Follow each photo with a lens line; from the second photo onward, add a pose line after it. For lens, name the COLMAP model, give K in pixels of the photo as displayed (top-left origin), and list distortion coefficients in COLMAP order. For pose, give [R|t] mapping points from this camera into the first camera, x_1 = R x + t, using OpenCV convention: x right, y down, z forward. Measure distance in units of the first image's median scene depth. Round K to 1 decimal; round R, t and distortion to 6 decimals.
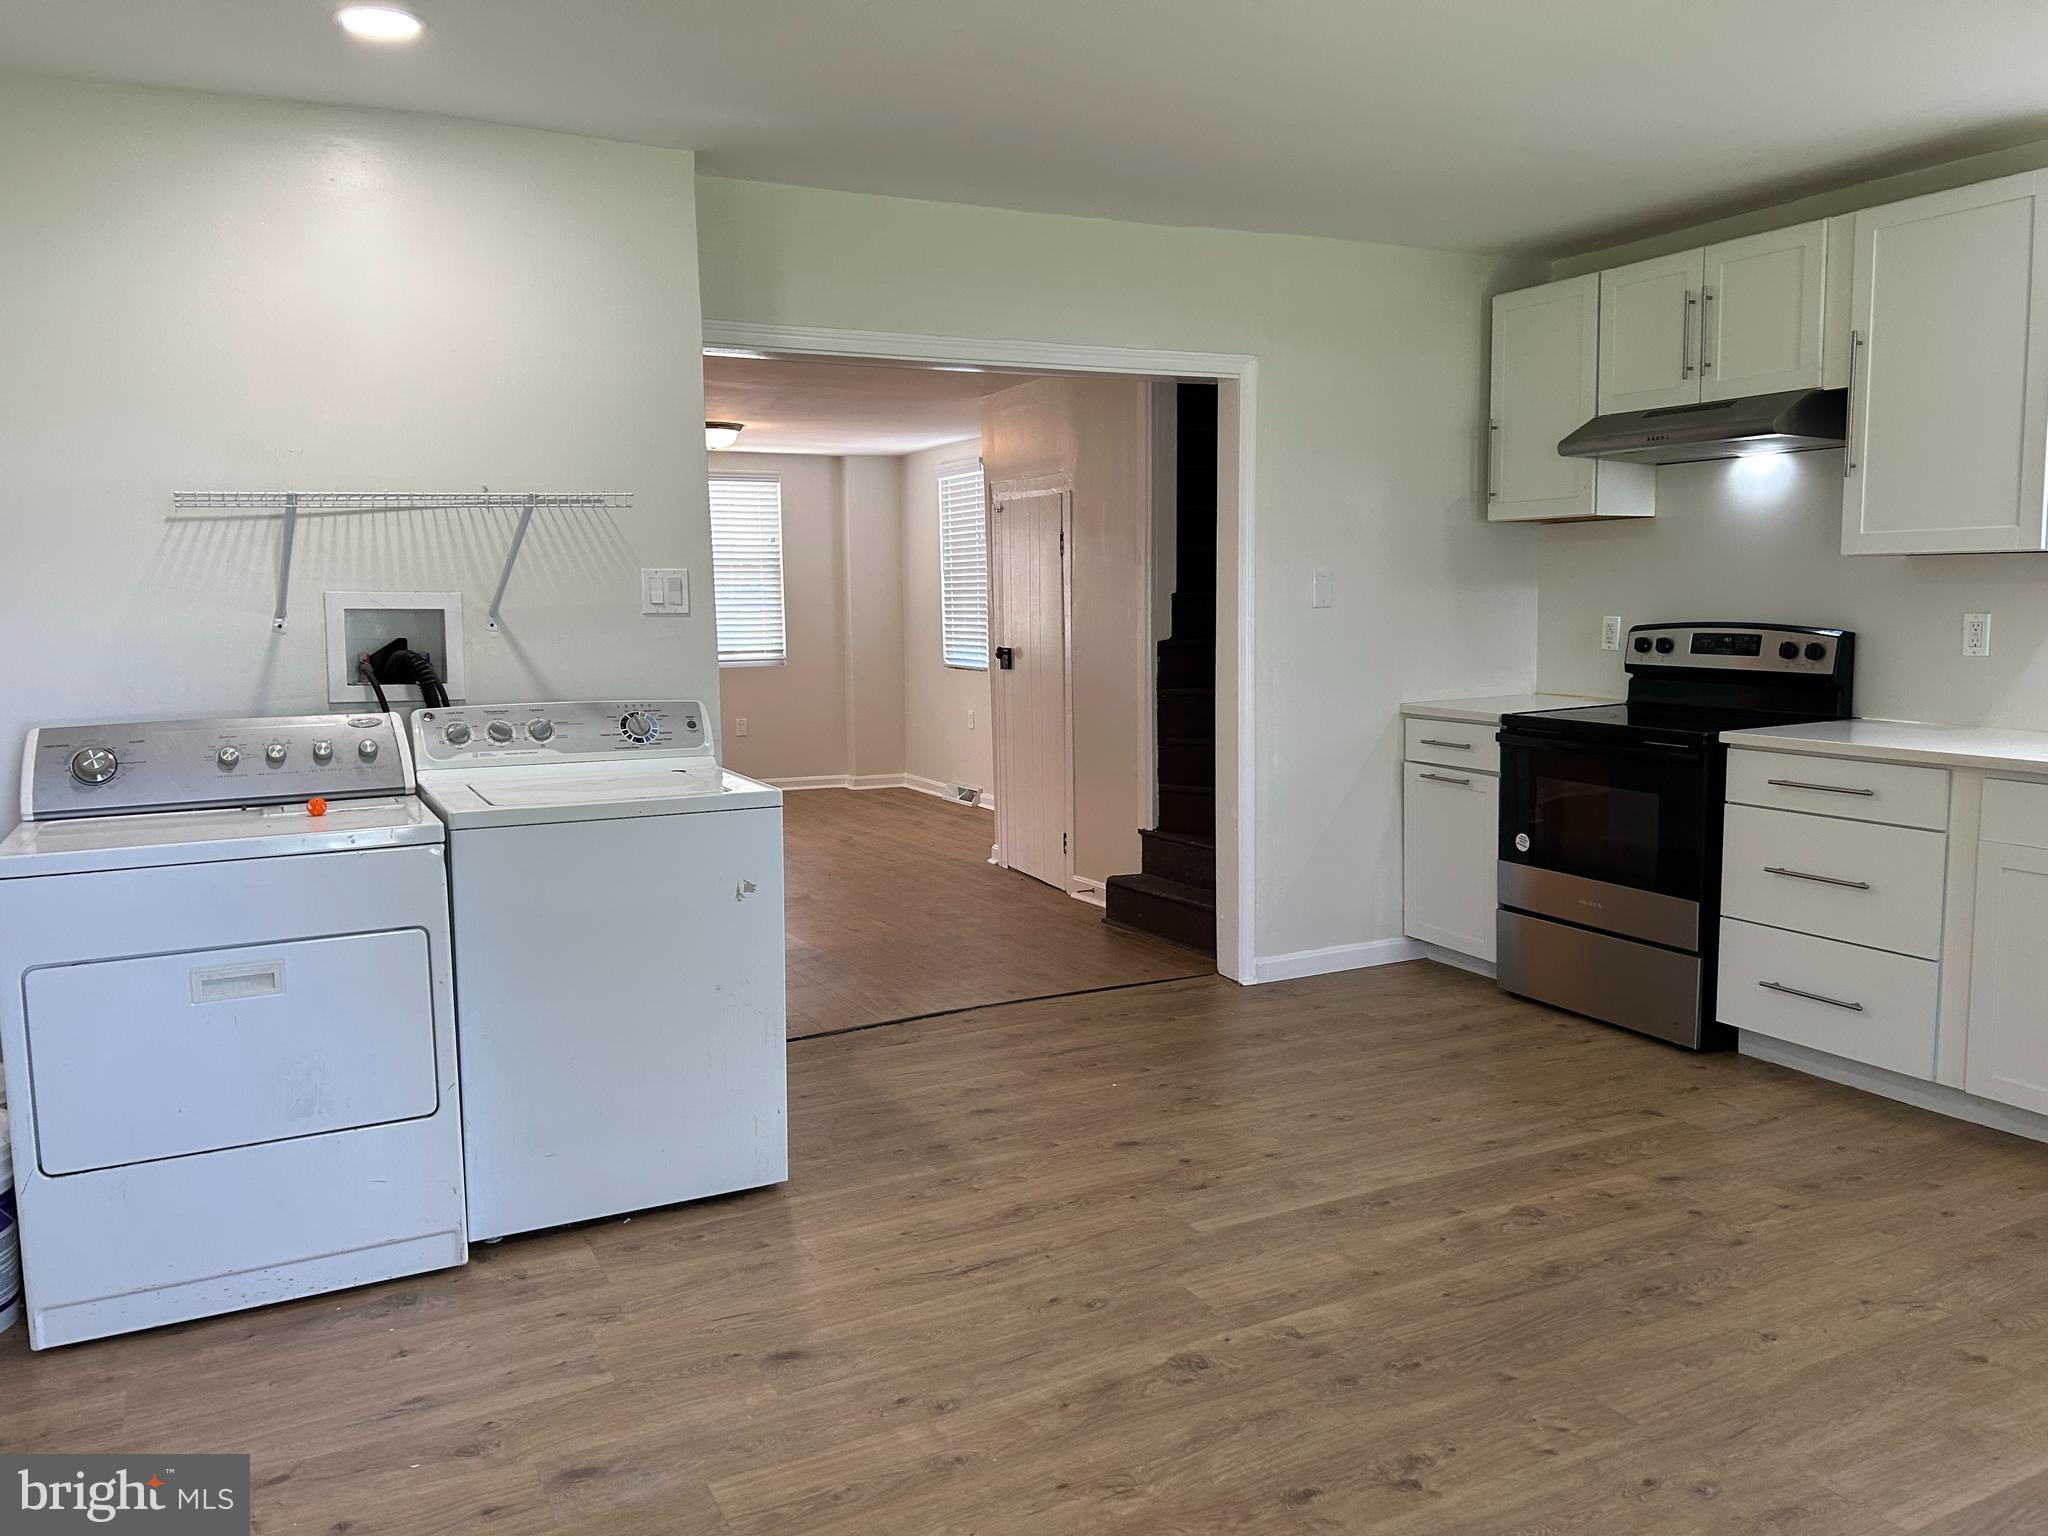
lens RADIAL K [[1538.5, 0, 1033.7], [0, 1538.5, 764.7], [0, 0, 1]] dist [0.072658, -0.083346]
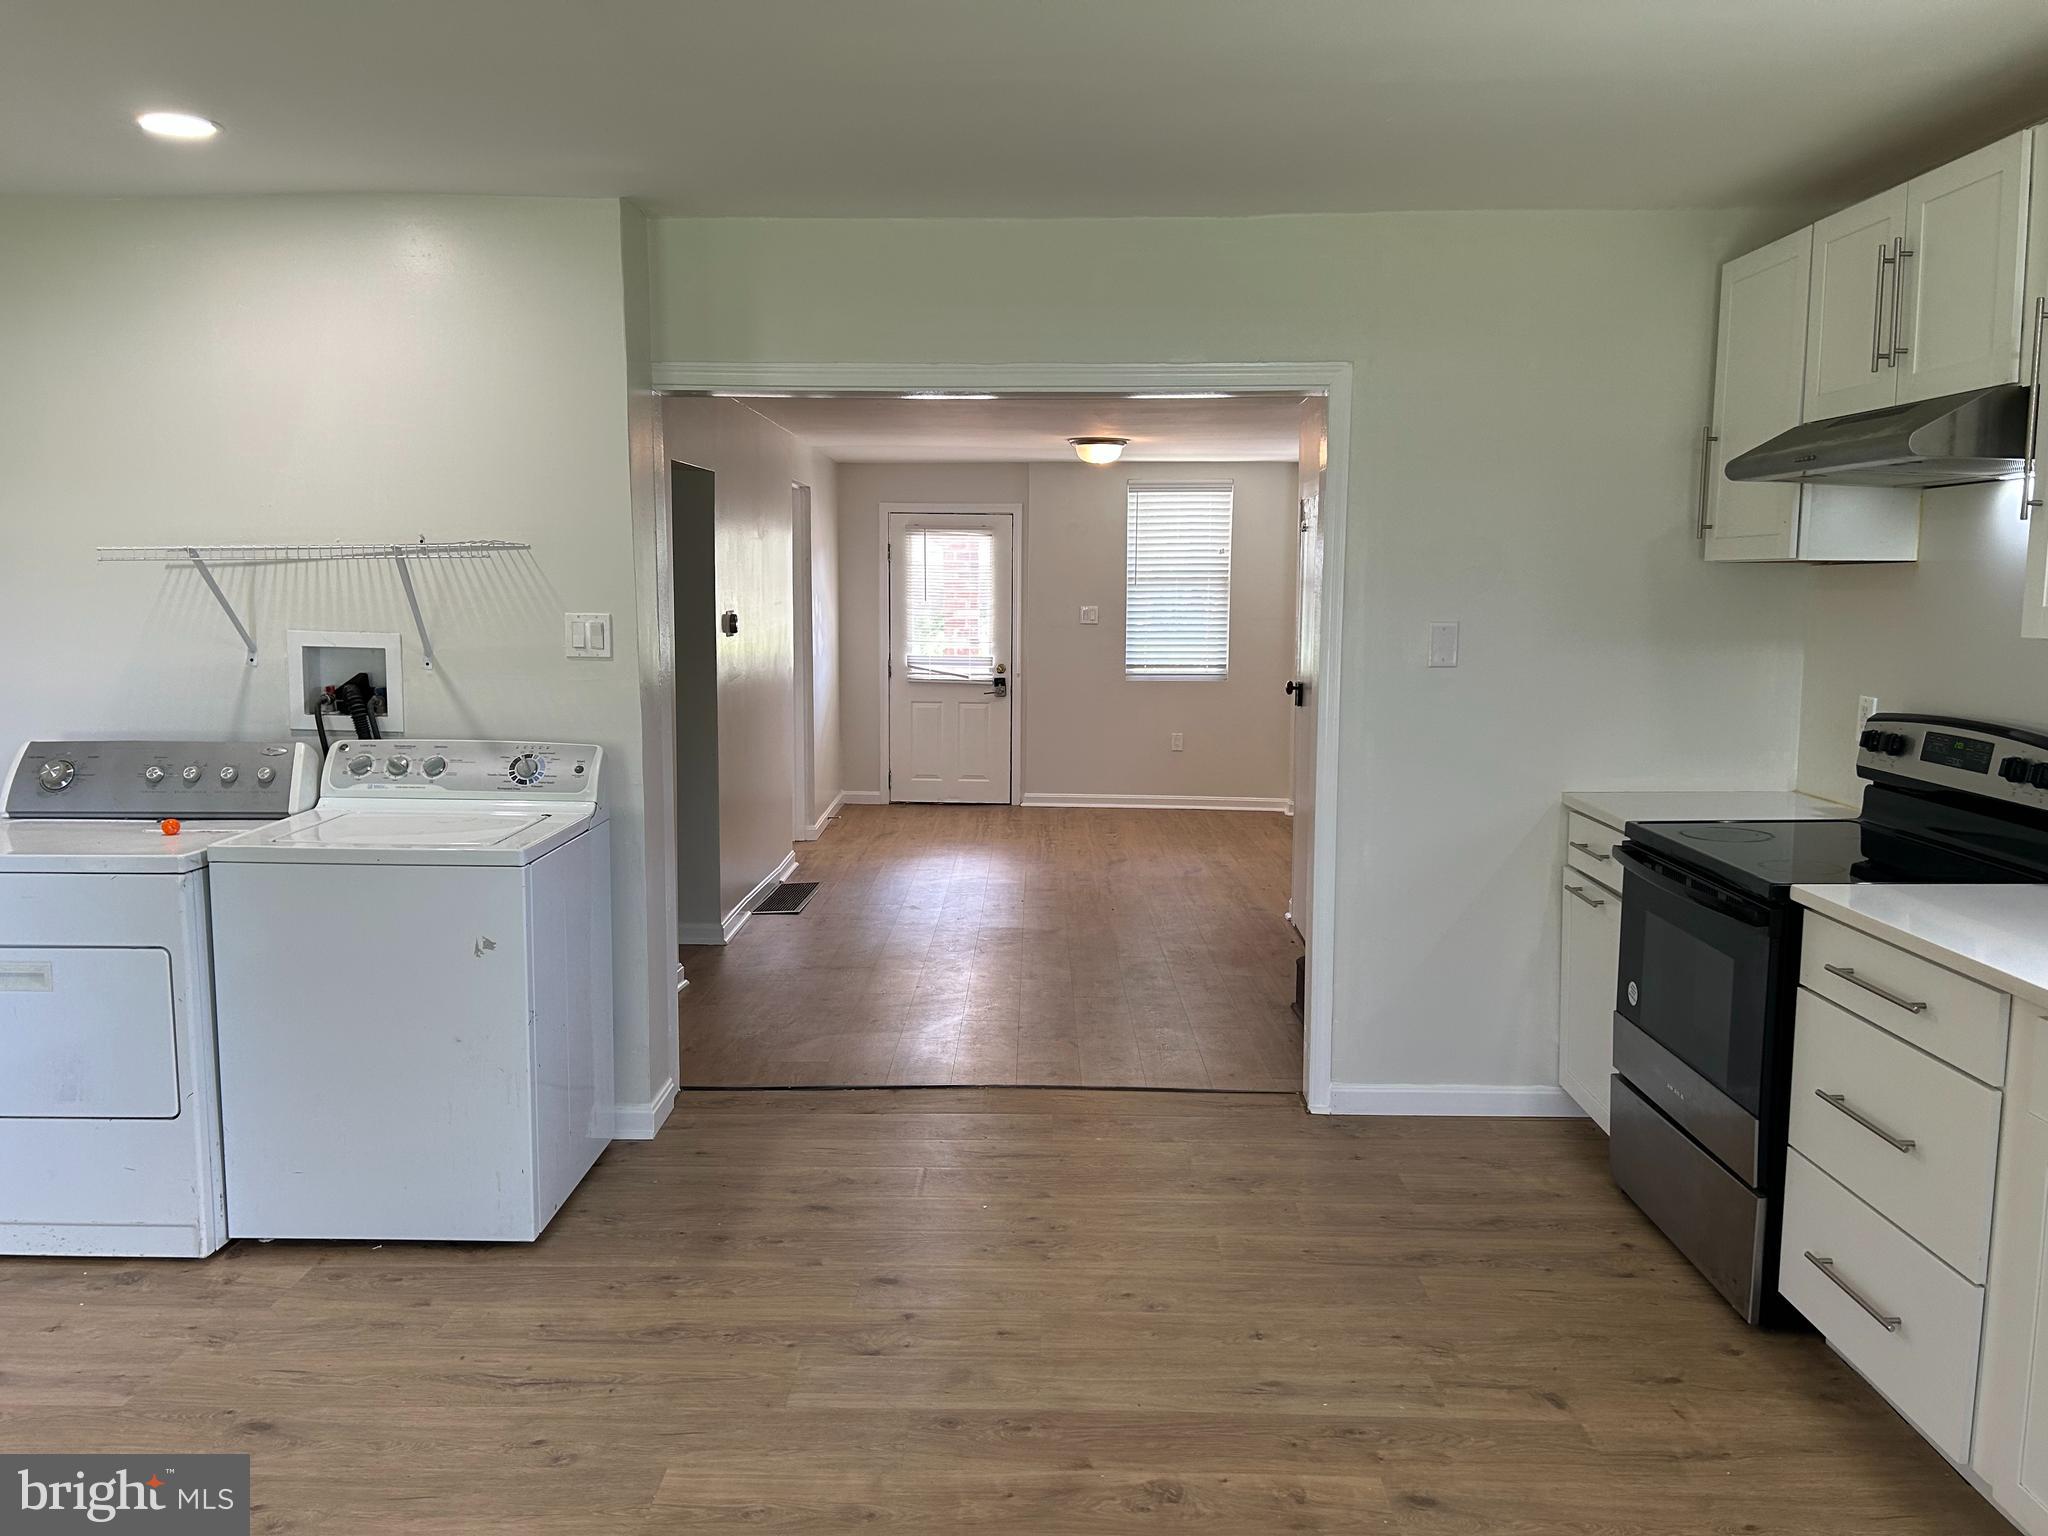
lens RADIAL K [[1538.5, 0, 1031.8], [0, 1538.5, 777.0], [0, 0, 1]] dist [0.072658, -0.083346]
pose [[0.879930, 0.077932, -0.468669, 0.454694], [-0.070703, 0.996950, 0.033029, -0.066895], [0.469814, 0.004073, 0.882756, 0.216803]]
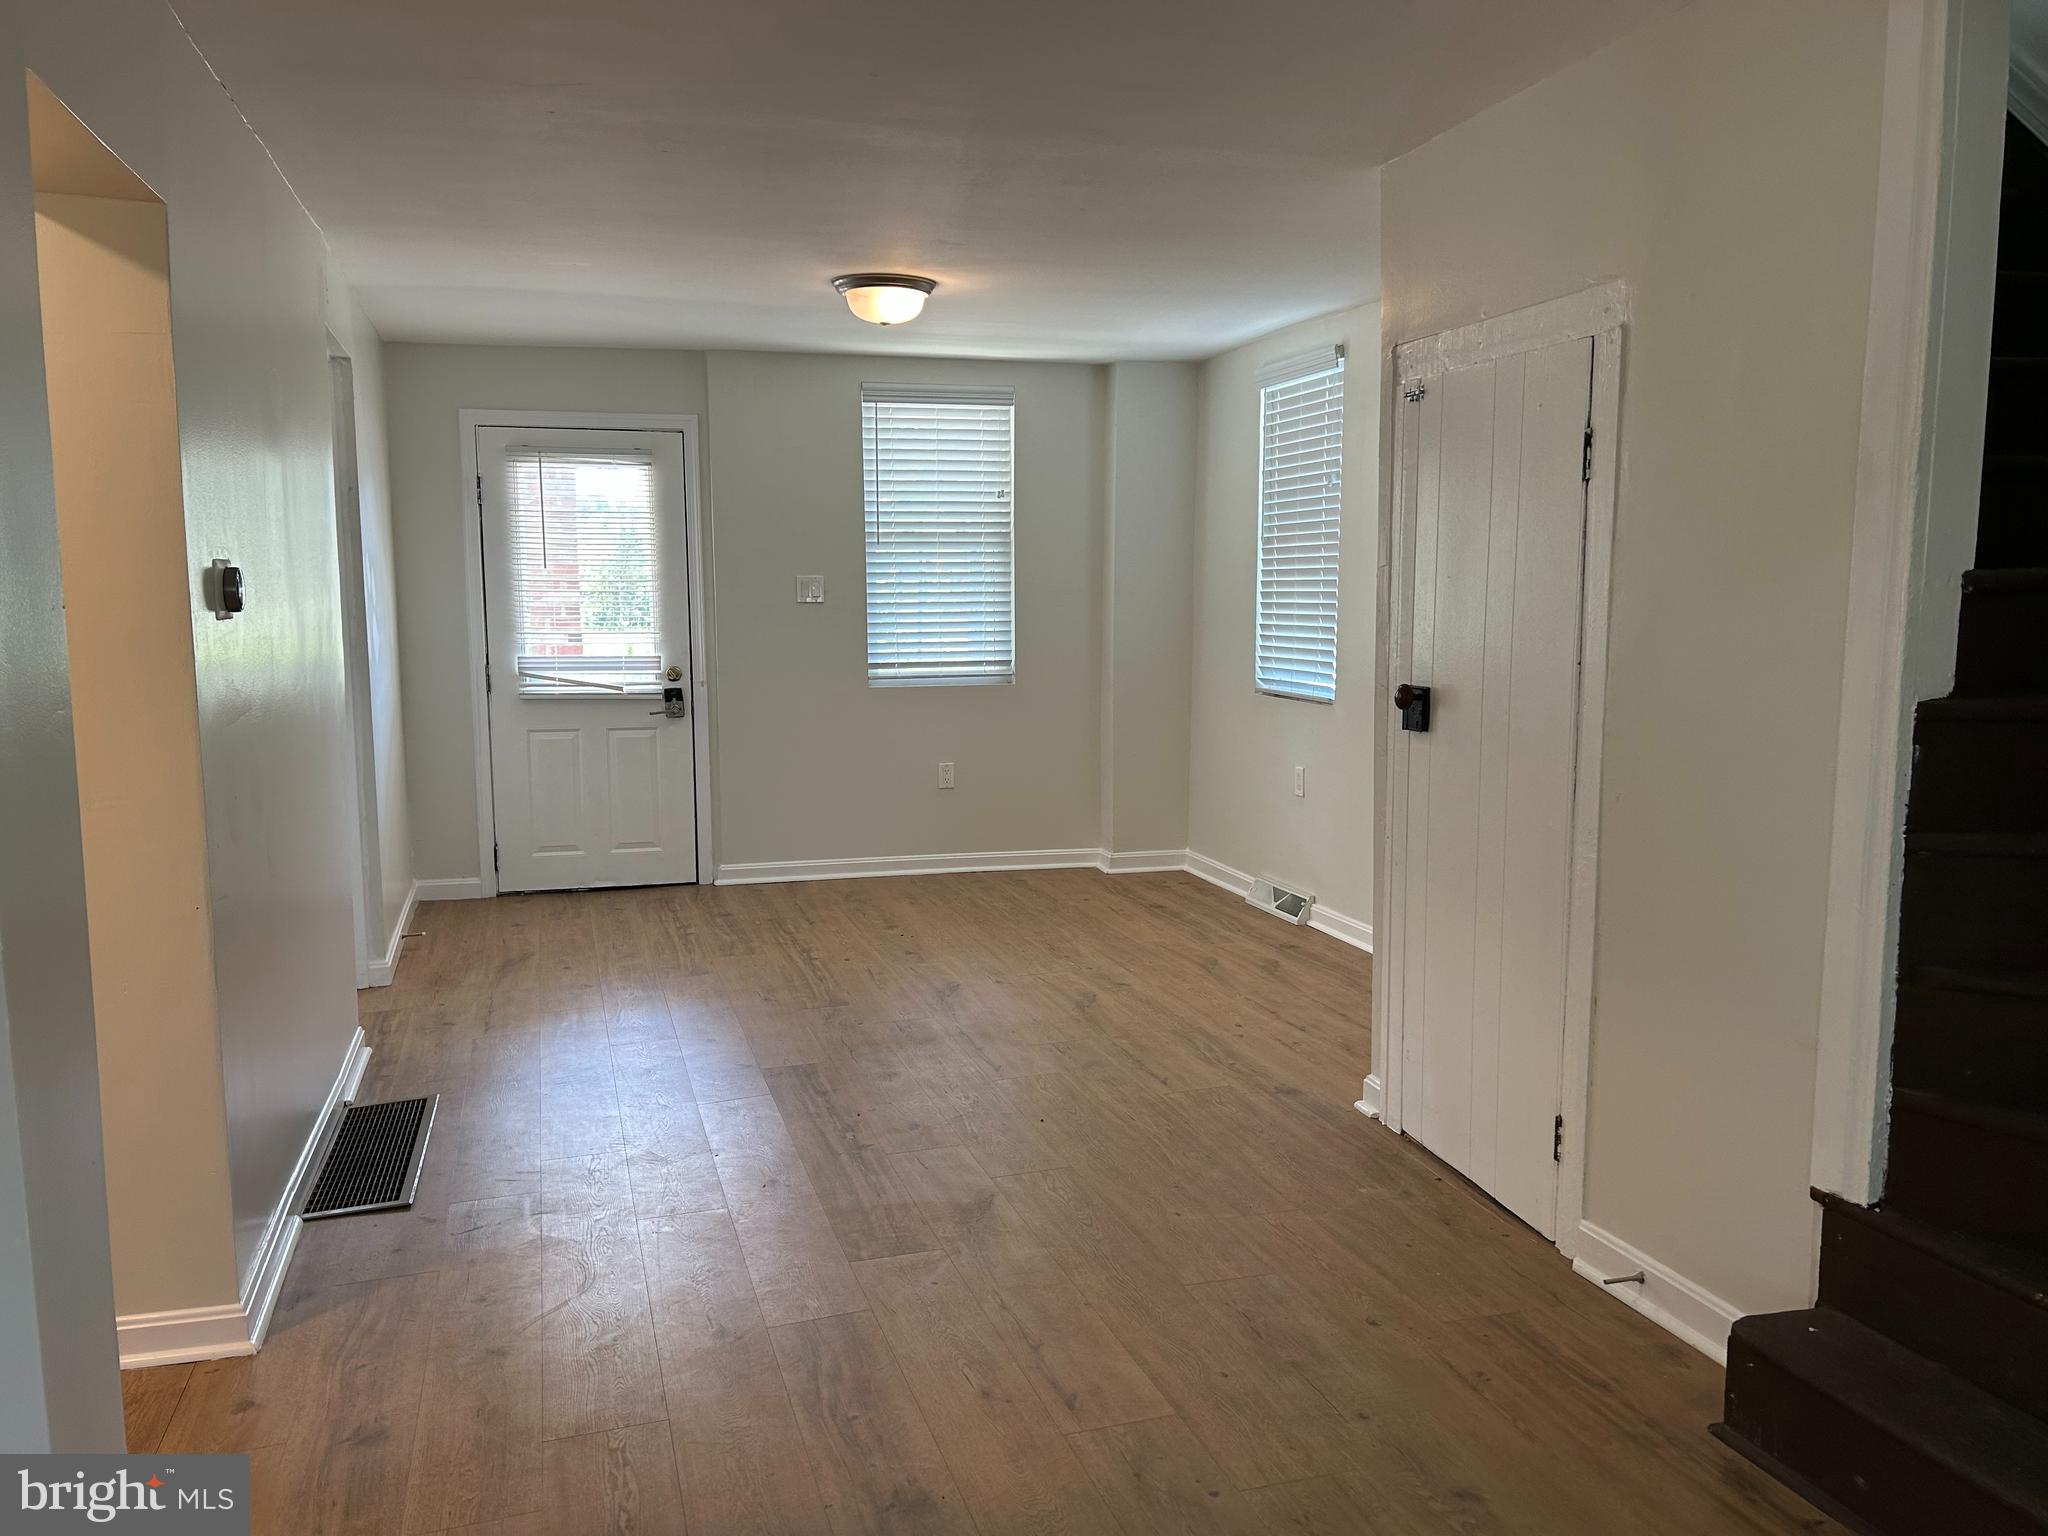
lens RADIAL K [[1538.5, 0, 1014.1], [0, 1538.5, 780.6], [0, 0, 1]] dist [0.072658, -0.083346]
pose [[0.981398, 0.034001, -0.188950, -0.082465], [-0.030425, 0.999299, 0.021800, -0.089802], [0.189559, -0.015645, 0.981745, 0.841878]]
